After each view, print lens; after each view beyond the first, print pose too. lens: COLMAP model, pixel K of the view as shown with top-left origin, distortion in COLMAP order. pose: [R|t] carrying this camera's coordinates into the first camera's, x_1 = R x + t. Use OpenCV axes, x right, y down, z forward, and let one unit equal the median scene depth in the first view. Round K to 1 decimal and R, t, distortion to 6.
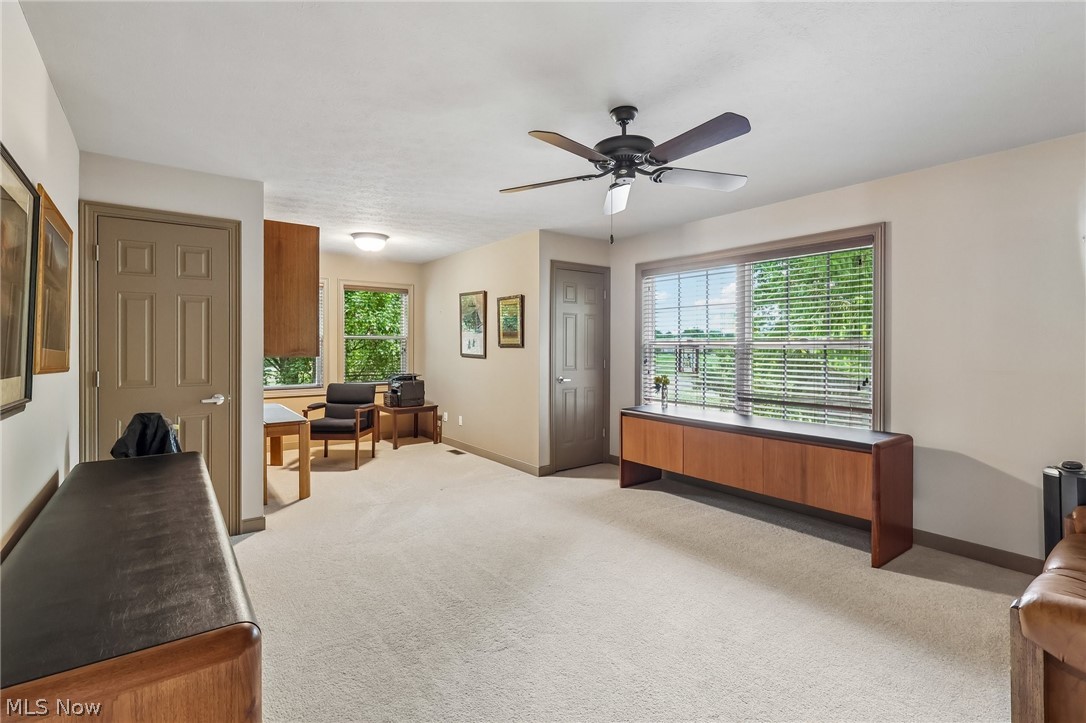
lens RADIAL K [[507.2, 0, 538.9], [0, 507.2, 356.9], [0, 0, 1]] dist [0.000123, 0.000684]
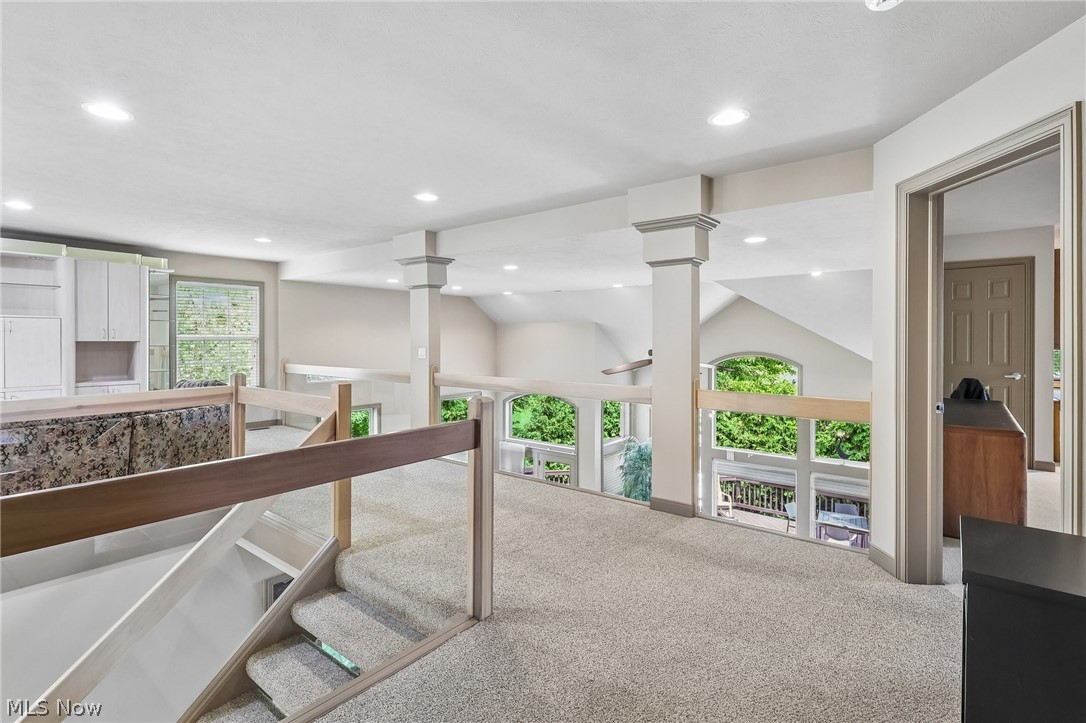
lens RADIAL K [[519.5, 0, 523.8], [0, 519.5, 343.2], [0, 0, 1]] dist [-0.002730, -0.000178]
pose [[0.235024, -0.004123, -0.971981, 0.638854], [-0.014261, 0.999869, -0.007690, 0.021856], [0.971885, 0.015669, 0.234934, -0.964367]]
